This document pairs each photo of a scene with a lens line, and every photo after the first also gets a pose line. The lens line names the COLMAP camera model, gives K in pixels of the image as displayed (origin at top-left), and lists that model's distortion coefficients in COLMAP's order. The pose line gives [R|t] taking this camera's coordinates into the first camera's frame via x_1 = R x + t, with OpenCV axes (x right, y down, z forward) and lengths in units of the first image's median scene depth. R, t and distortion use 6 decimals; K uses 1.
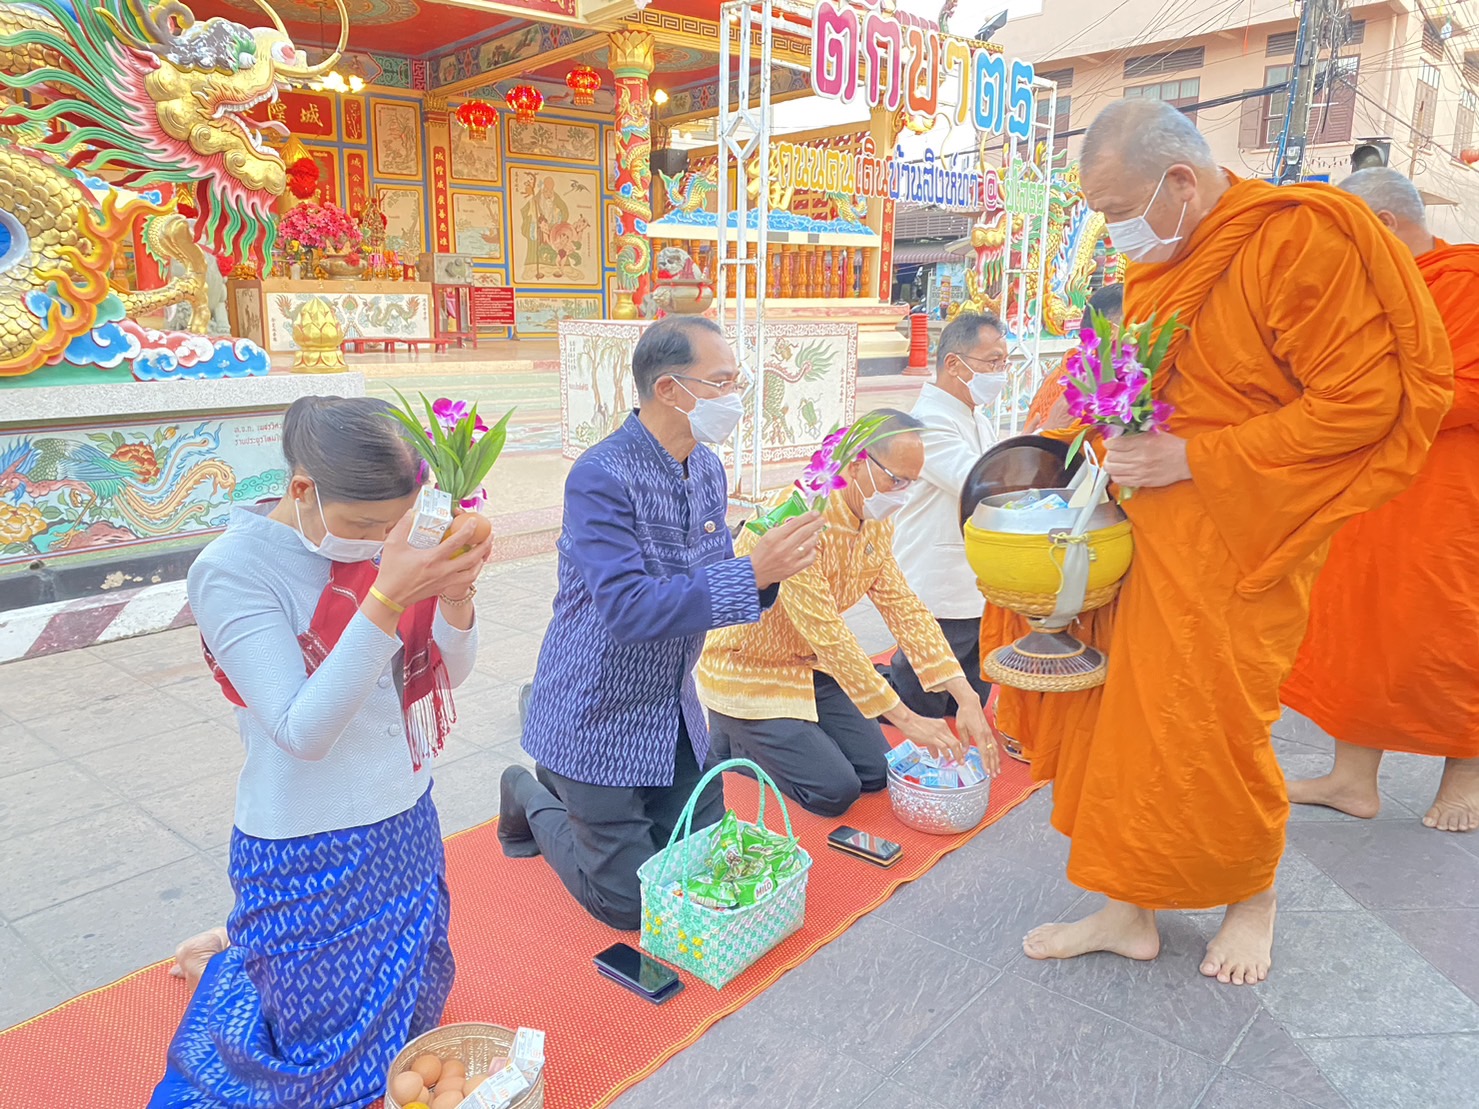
lens RADIAL K [[1137.5, 0, 717.1], [0, 1137.5, 540.8], [0, 0, 1]] dist [0.012898, -0.006794]
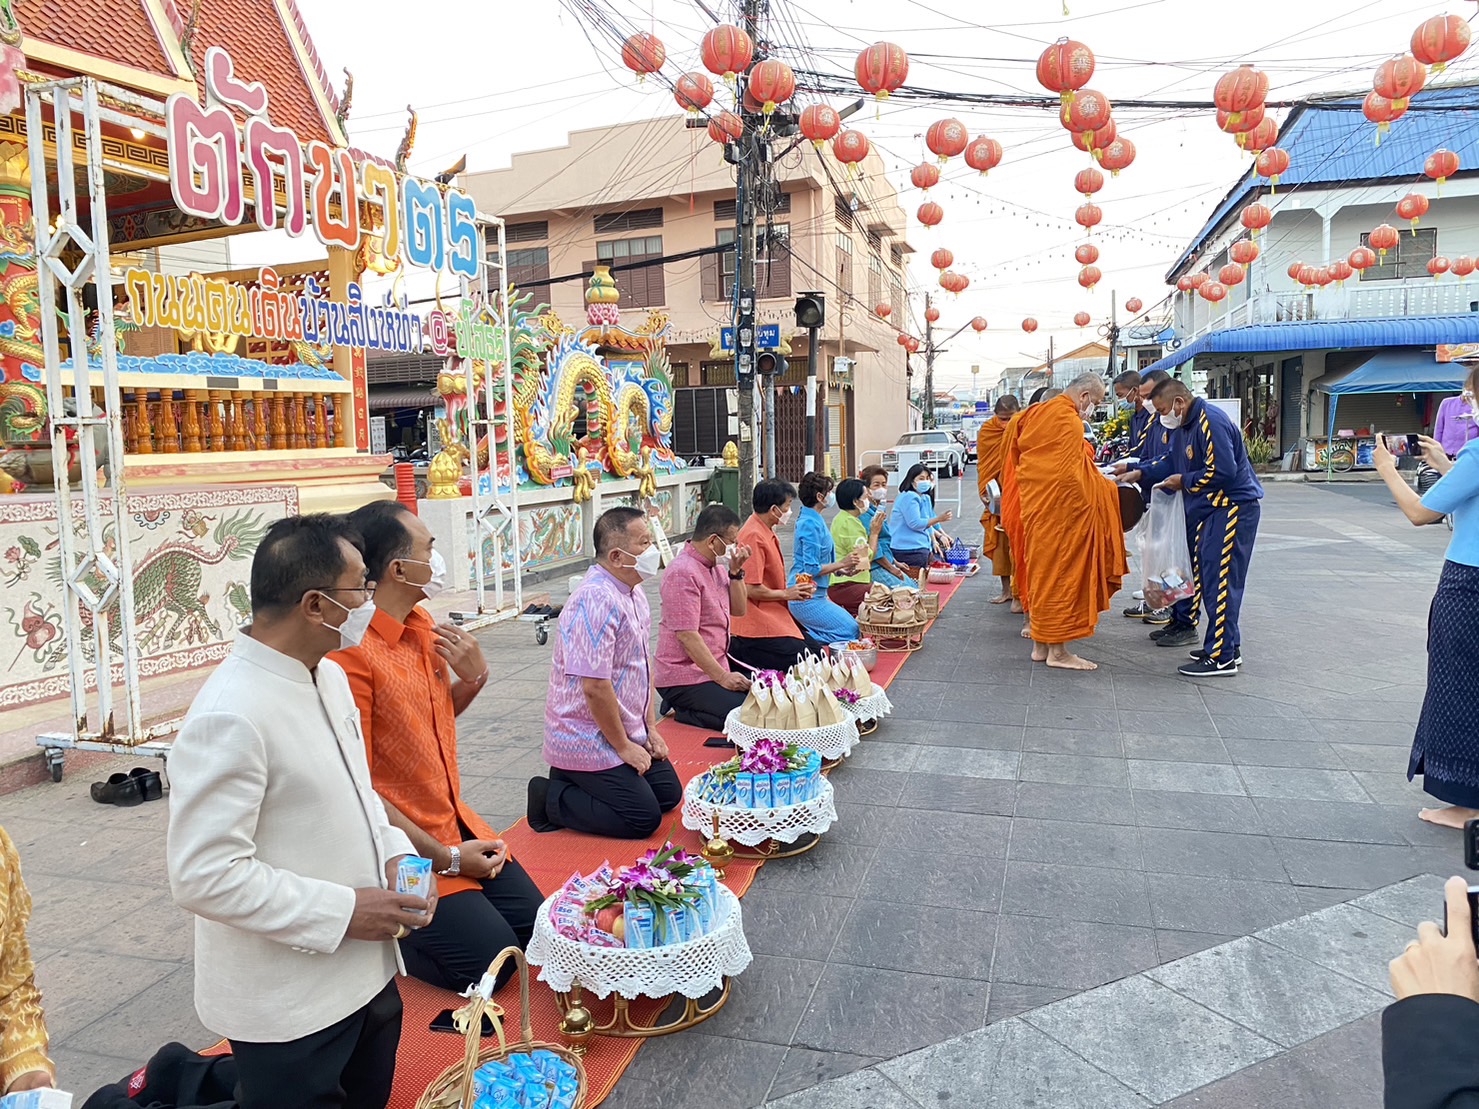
lens RADIAL K [[1131.6, 0, 732.9], [0, 1131.6, 544.1], [0, 0, 1]] dist [0.016769, -0.012593]
pose [[0.907891, -0.068330, 0.413600, 0.043726], [0.115793, 0.989117, -0.090767, -0.024862], [-0.402897, 0.130298, 0.905923, 0.083378]]
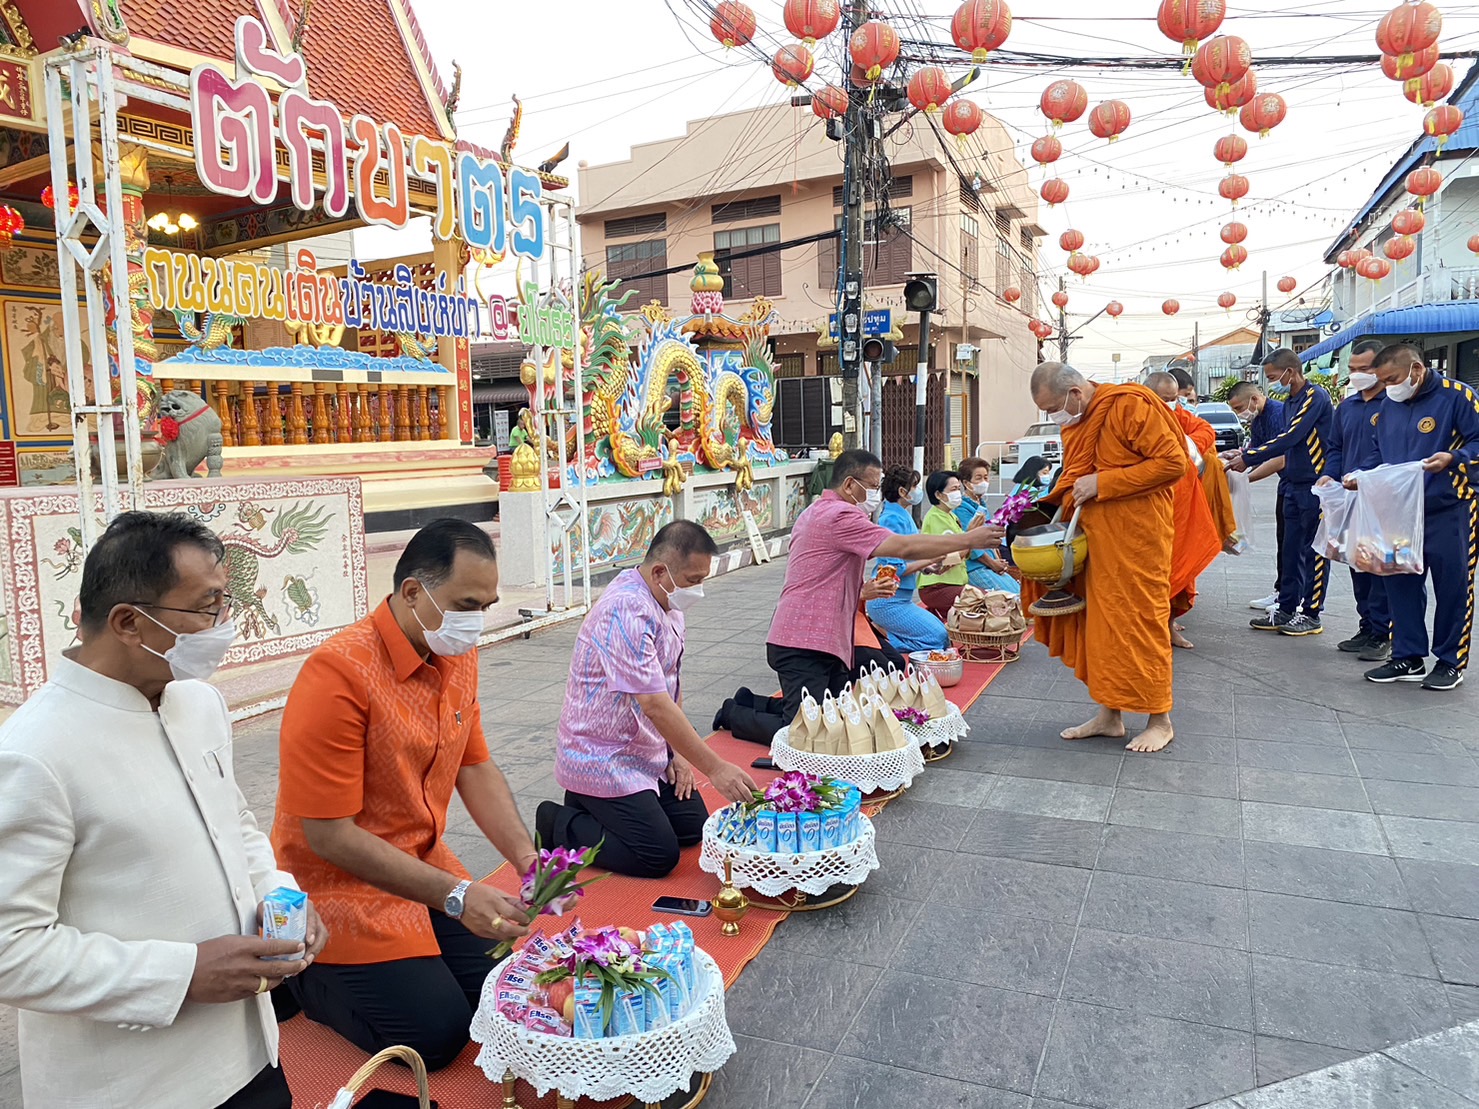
lens RADIAL K [[1131.6, 0, 717.5], [0, 1131.6, 542.8], [0, 0, 1]] dist [0.015163, -0.009707]
pose [[0.953244, -0.061030, 0.295974, 0.080822], [0.094110, 0.990644, -0.098832, -0.027852], [-0.287173, 0.122065, 0.950069, 0.109290]]
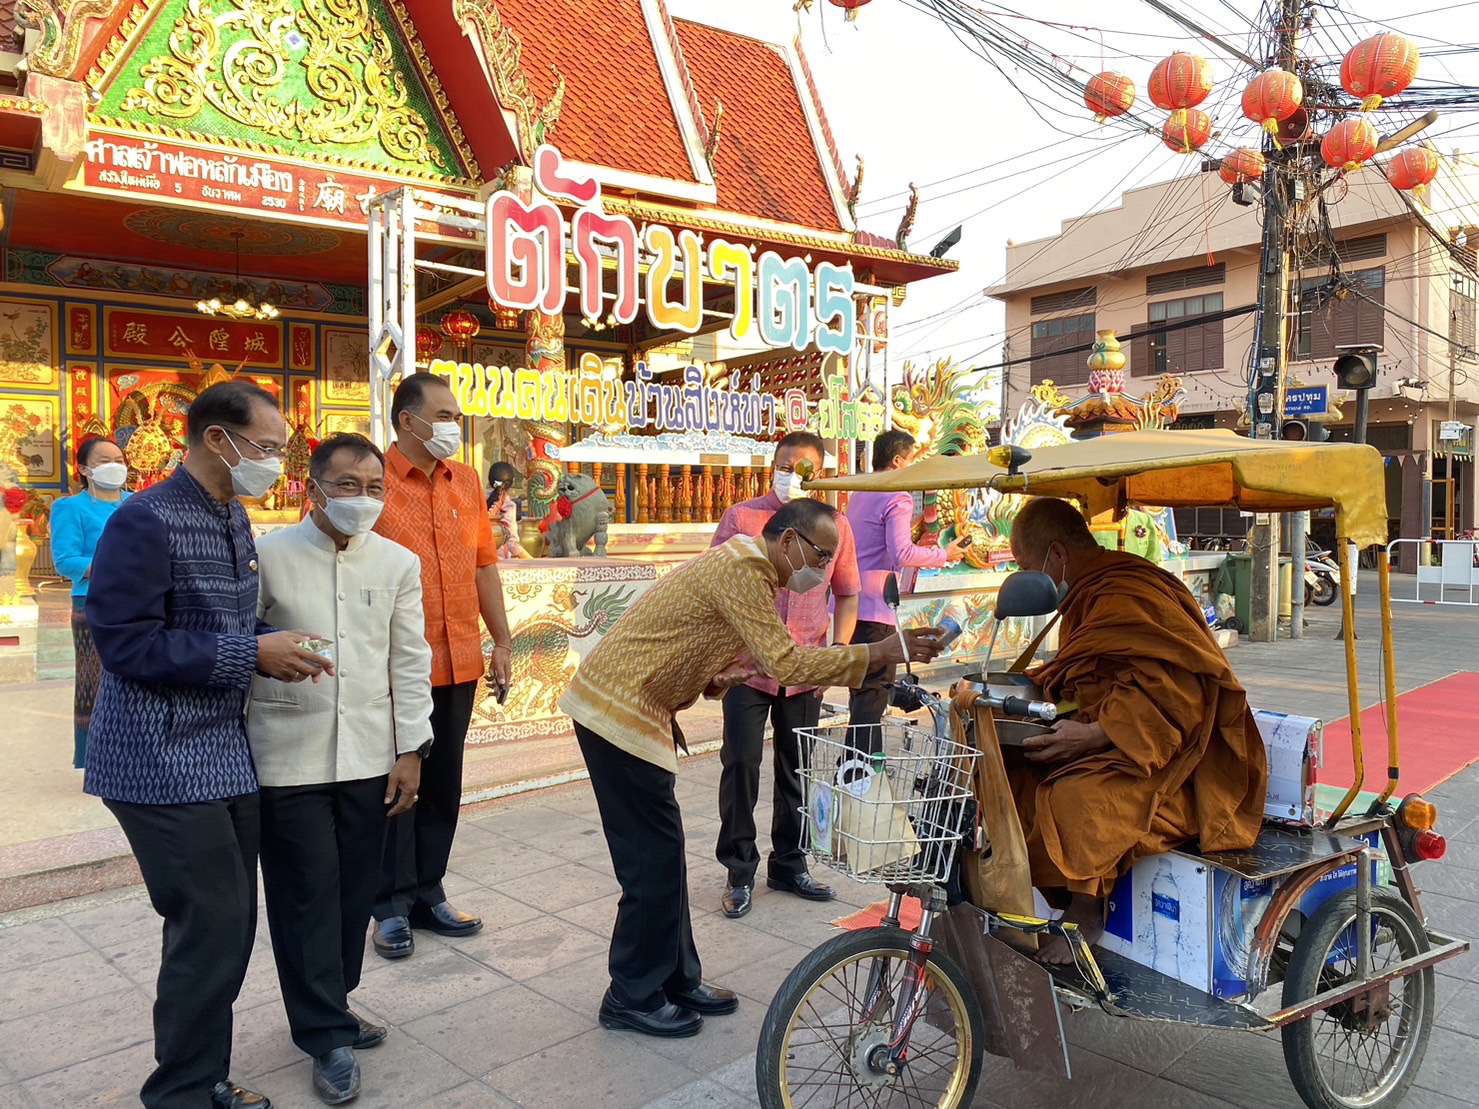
lens RADIAL K [[1131.2, 0, 739.9], [0, 1131.2, 544.0], [0, 0, 1]] dist [0.017411, -0.012553]
pose [[0.998040, -0.005926, -0.062293, 0.145841], [-0.005264, 0.984028, -0.177939, -0.038516], [0.062352, 0.177918, 0.982068, 0.119570]]
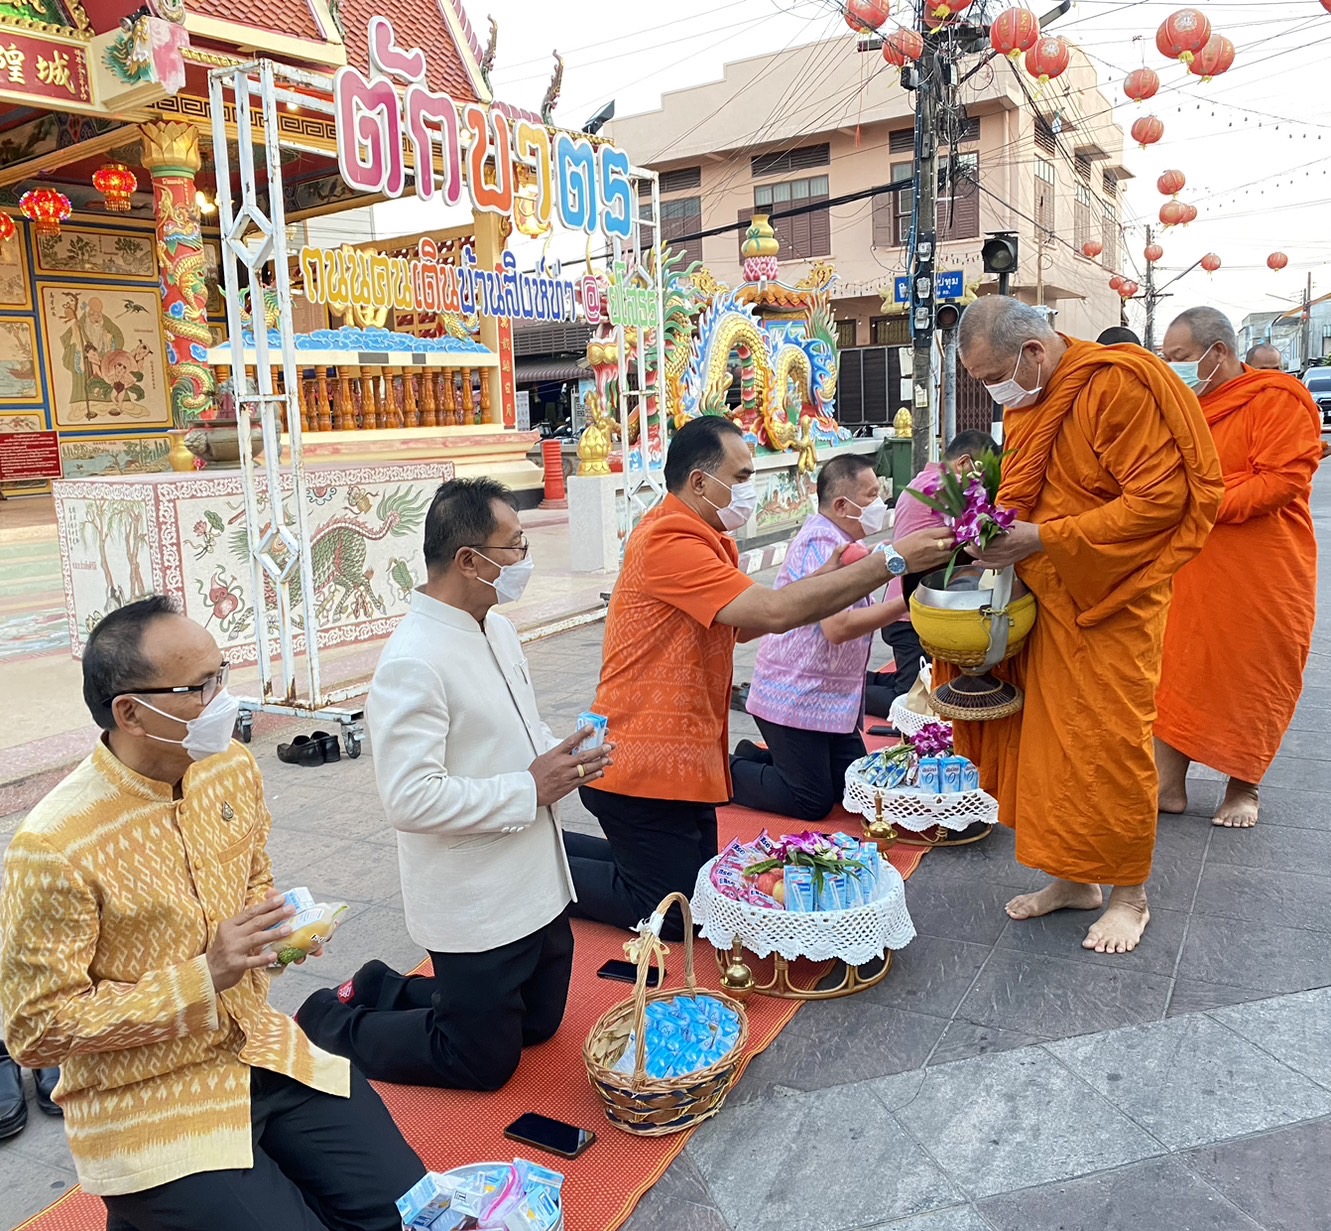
lens RADIAL K [[1252.3, 0, 630.8], [0, 1252.3, 605.8], [0, 0, 1]] dist [0.030828, -0.038412]
pose [[0.975256, -0.080119, 0.206052, 0.035526], [0.092513, 0.994393, -0.051220, -0.019889], [-0.200793, 0.069015, 0.977200, 0.064182]]
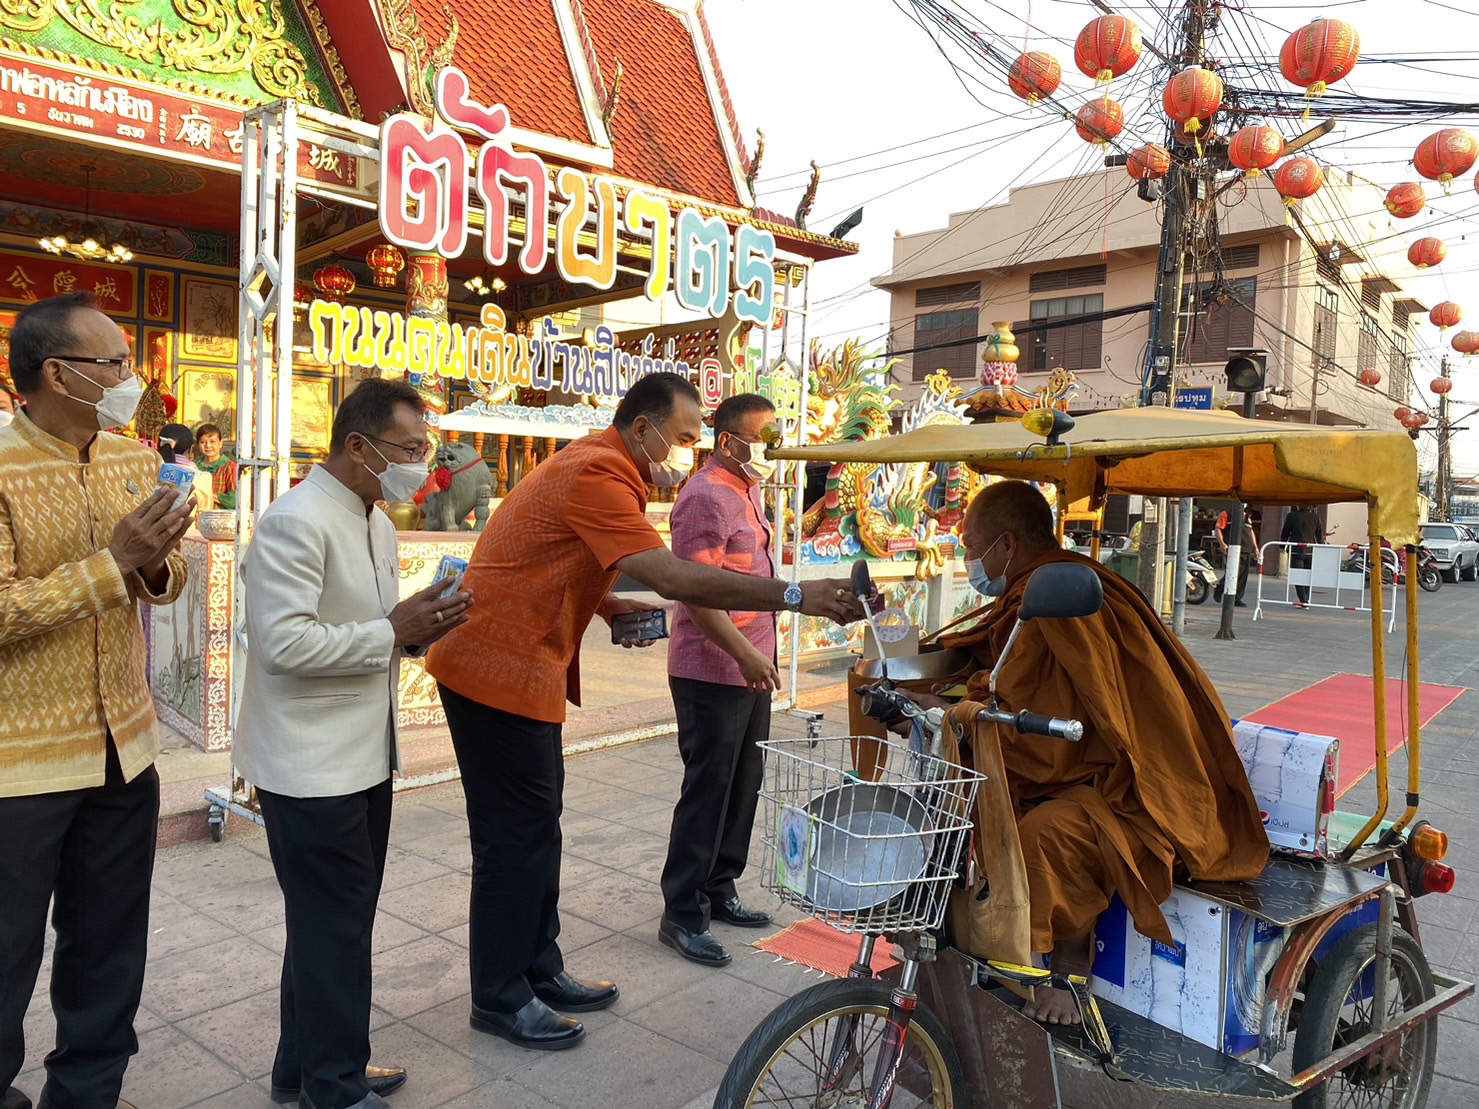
lens RADIAL K [[1131.6, 0, 717.5], [0, 1131.6, 542.8], [0, 0, 1]] dist [0.015163, -0.009707]
pose [[0.999118, 0.027909, 0.031365, 0.130745], [-0.022345, 0.985951, -0.165532, -0.043151], [-0.035544, 0.164685, 0.985706, 0.152167]]
